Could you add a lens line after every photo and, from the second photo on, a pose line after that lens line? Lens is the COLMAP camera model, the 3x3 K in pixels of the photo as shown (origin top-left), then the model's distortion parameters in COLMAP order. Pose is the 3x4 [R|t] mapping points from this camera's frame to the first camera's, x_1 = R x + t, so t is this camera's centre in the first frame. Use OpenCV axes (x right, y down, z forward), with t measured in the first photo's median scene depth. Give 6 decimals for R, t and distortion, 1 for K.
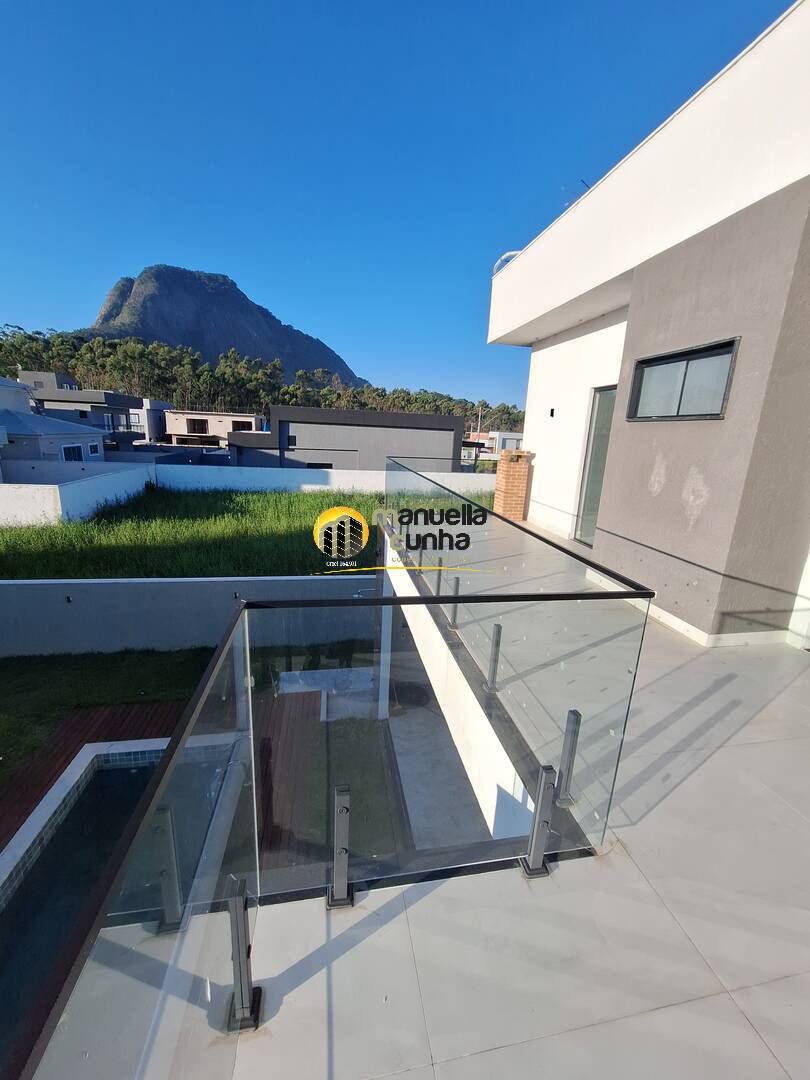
lens RADIAL K [[429.4, 0, 406.4], [0, 429.4, 536.4], [0, 0, 1]] dist [-0.002246, 0.000486]
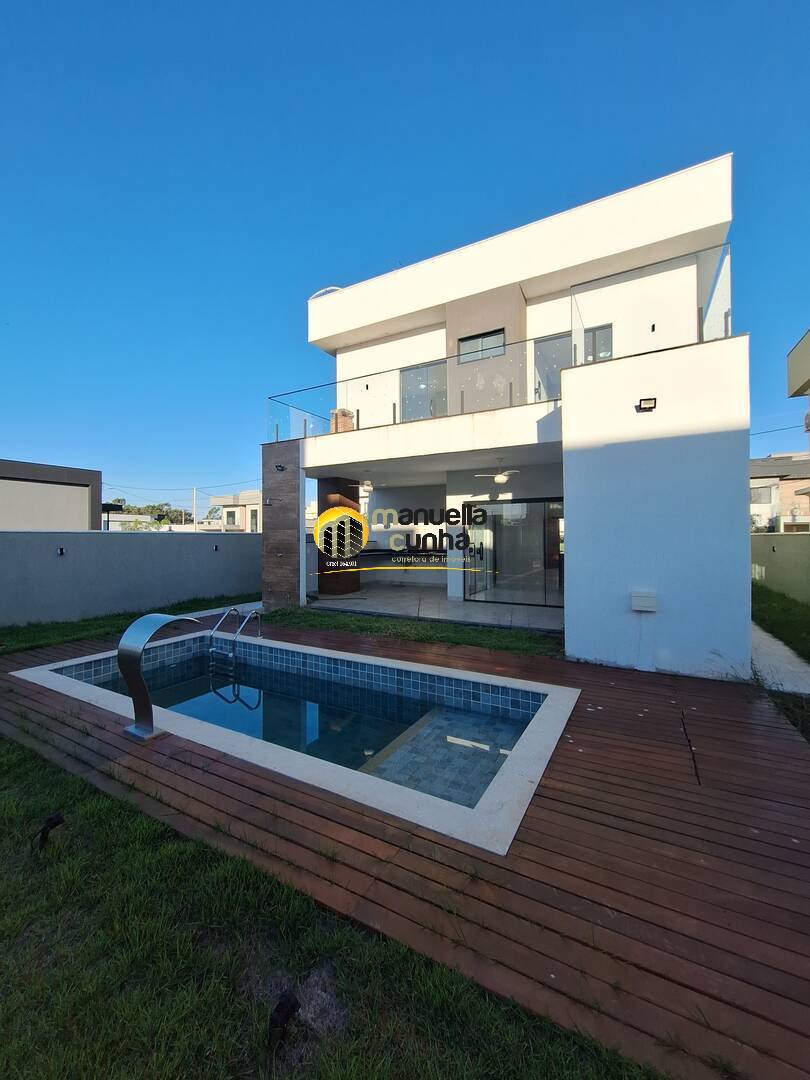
lens RADIAL K [[433.2, 0, 407.6], [0, 433.2, 533.0], [0, 0, 1]] dist [-0.002958, 0.000443]
pose [[0.630392, -0.042280, 0.775124, -0.858955], [0.216981, 0.968313, -0.123648, 0.482314], [-0.745335, 0.246134, 0.619591, 0.008213]]
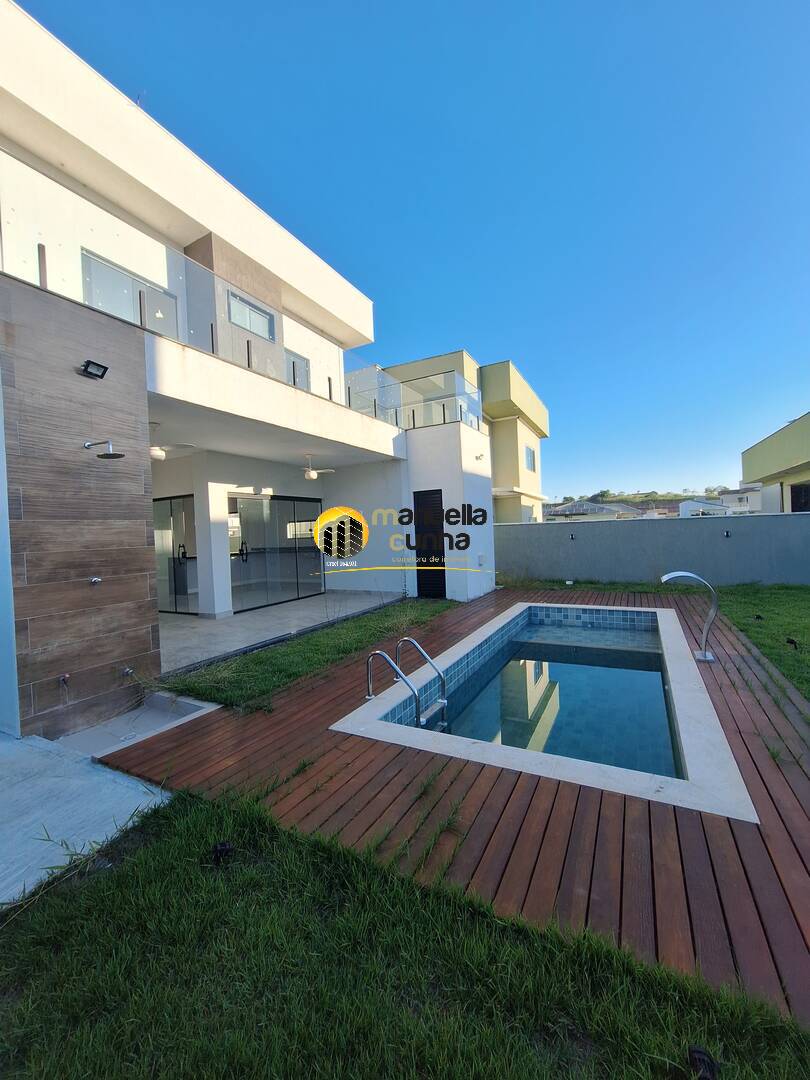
lens RADIAL K [[430.6, 0, 406.1], [0, 430.6, 536.5], [0, 0, 1]] dist [-0.008889, 0.004869]
pose [[-0.786321, -0.020657, 0.617473, -0.721172], [0.152748, 0.961913, 0.226697, 0.182818], [-0.598638, 0.272574, -0.753217, 1.294363]]
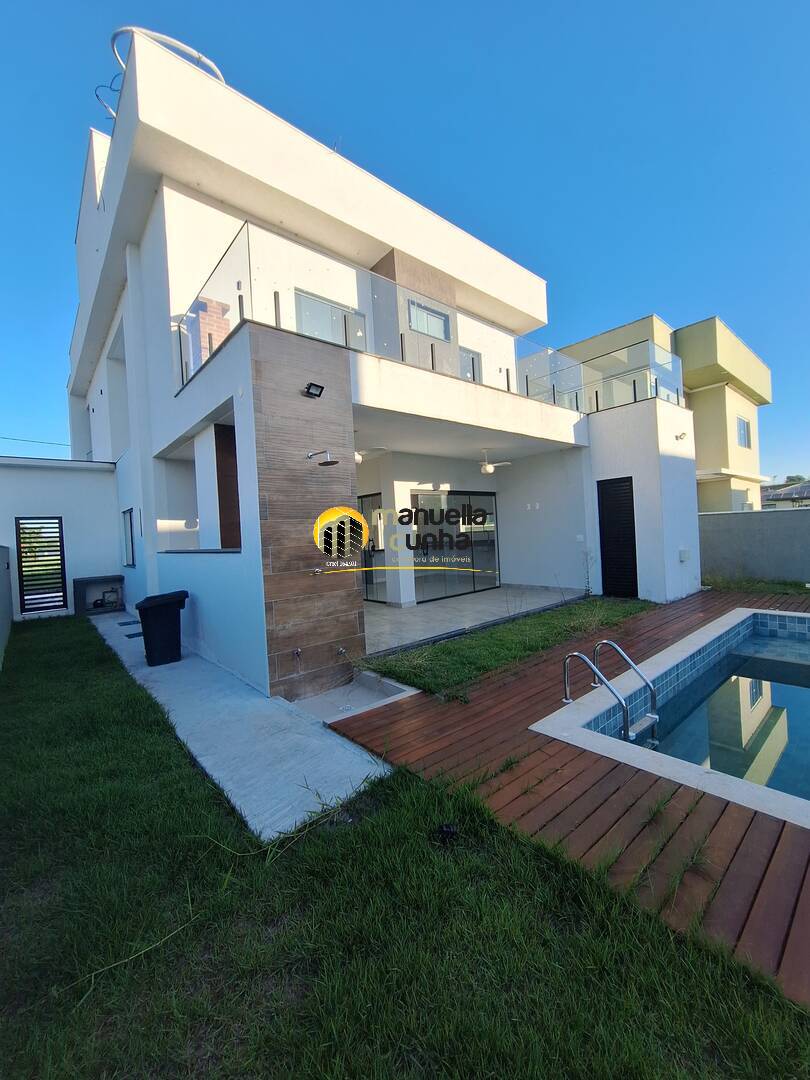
lens RADIAL K [[431.7, 0, 407.8], [0, 431.7, 534.8], [0, 0, 1]] dist [-0.002693, 0.000166]
pose [[-0.510386, -0.025246, 0.859575, -0.694784], [0.233915, 0.957803, 0.167022, 0.172844], [-0.827520, 0.286313, -0.482944, 1.318524]]
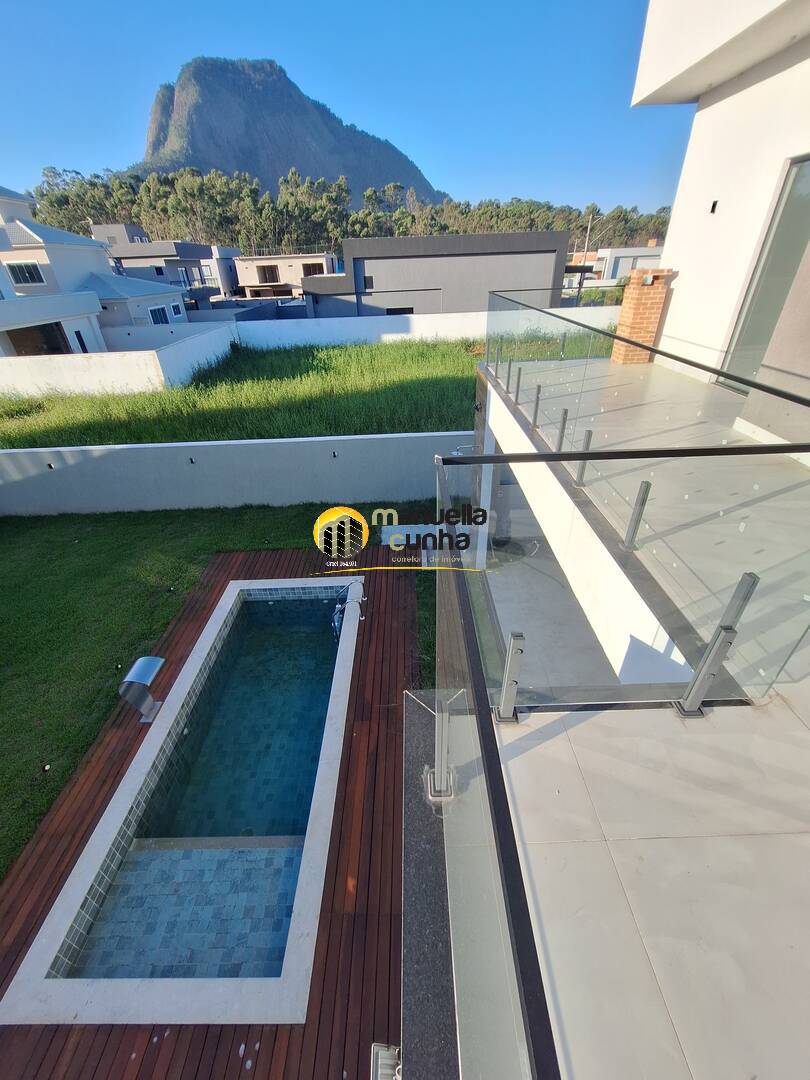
lens RADIAL K [[430.6, 0, 406.1], [0, 430.6, 536.5], [0, 0, 1]] dist [-0.008889, 0.004869]
pose [[0.982472, 0.022058, -0.185103, -0.043498], [0.038533, 0.947497, 0.317433, 0.001886], [0.182386, -0.319002, 0.930039, 0.006687]]
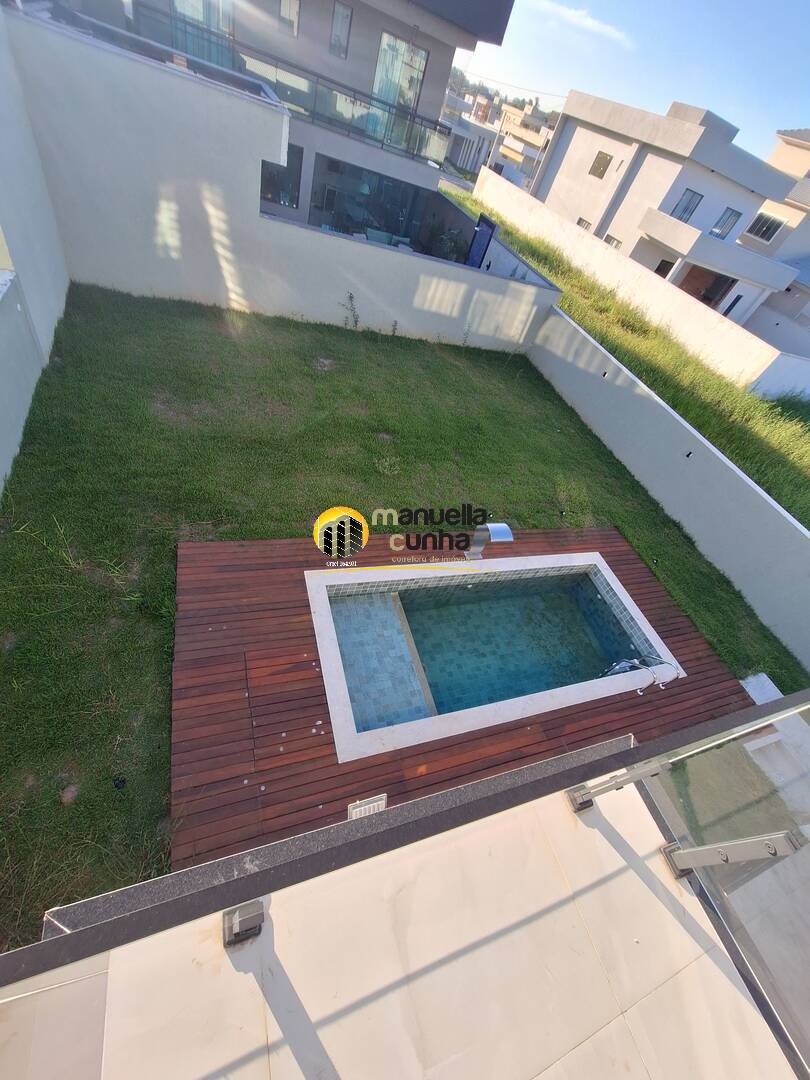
lens RADIAL K [[429.4, 0, 406.4], [0, 429.4, 536.4], [0, 0, 1]] dist [-0.002246, 0.000486]
pose [[0.141541, 0.720811, -0.678526, -0.022257], [-0.500566, 0.643455, 0.579137, 0.016152], [0.854049, 0.257676, 0.451889, -0.039598]]
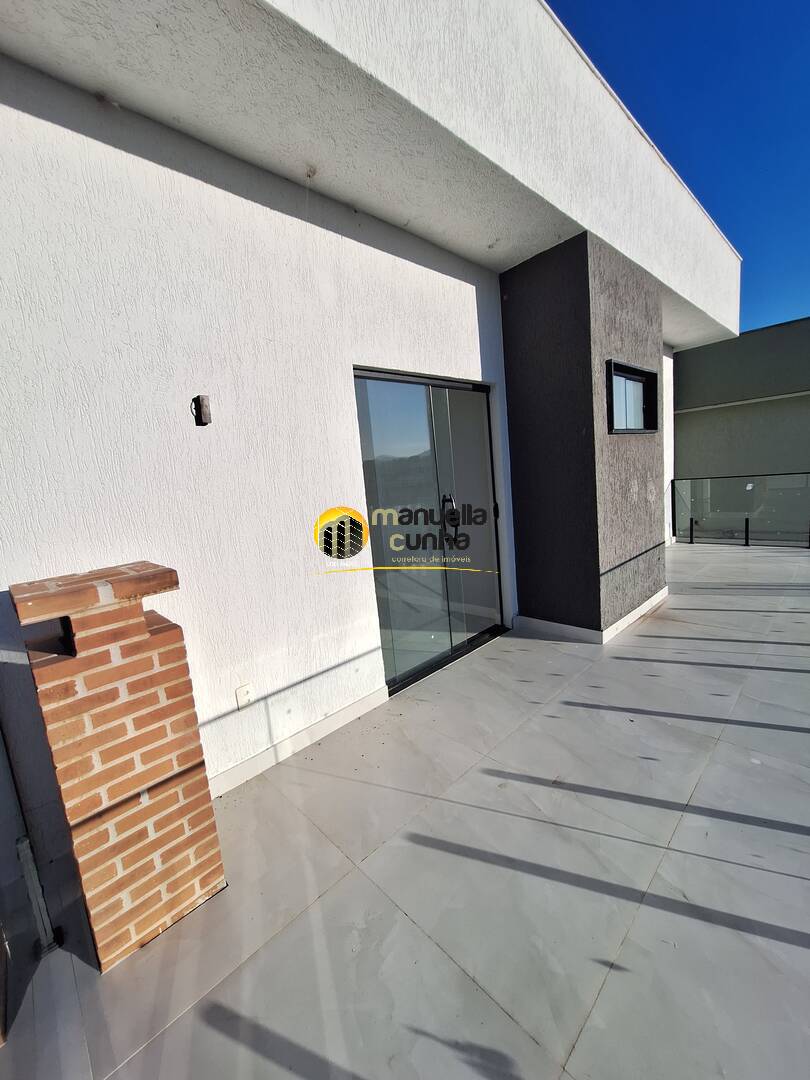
lens RADIAL K [[430.6, 0, 406.1], [0, 430.6, 536.5], [0, 0, 1]] dist [-0.008889, 0.004869]
pose [[-0.550551, -0.111263, 0.827354, 0.018331], [0.267379, 0.915366, 0.301022, -0.263121], [-0.790824, 0.386945, -0.474206, 1.064531]]
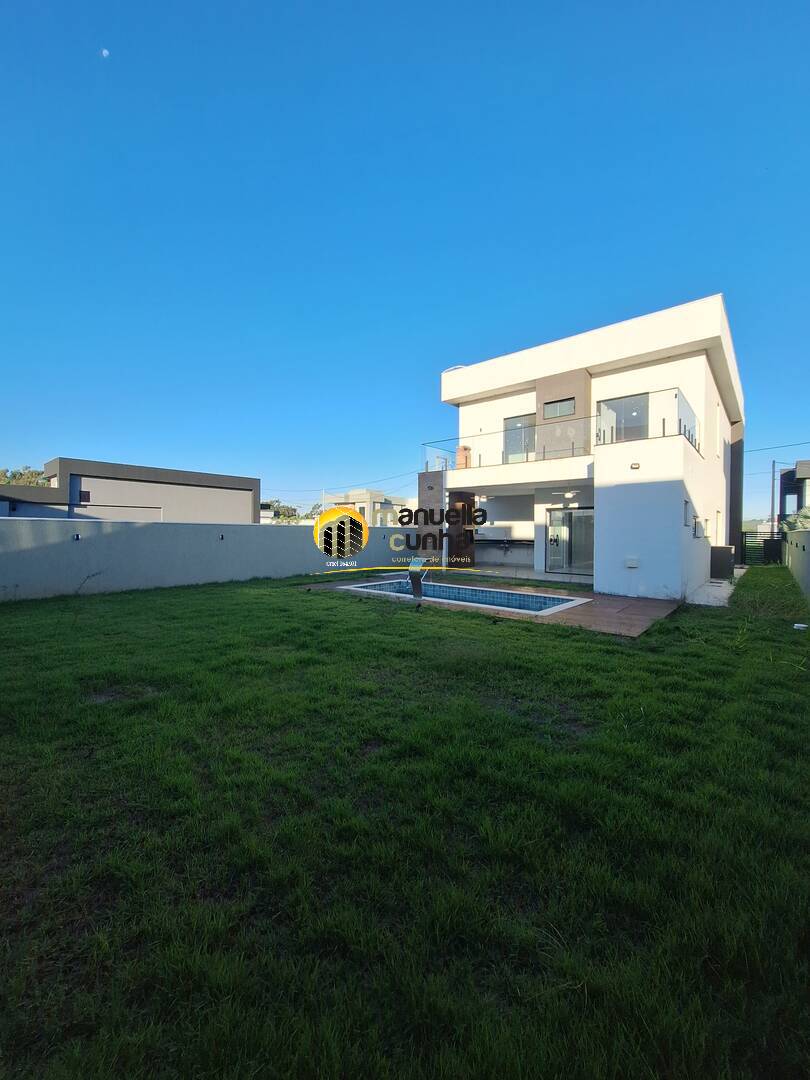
lens RADIAL K [[433.7, 0, 404.4], [0, 433.7, 538.0], [0, 0, 1]] dist [-0.001622, 0.000014]
pose [[0.778904, -0.050708, 0.625090, -1.550863], [0.178508, 0.973423, -0.143468, 0.576822], [-0.601202, 0.223332, 0.767255, -0.476364]]
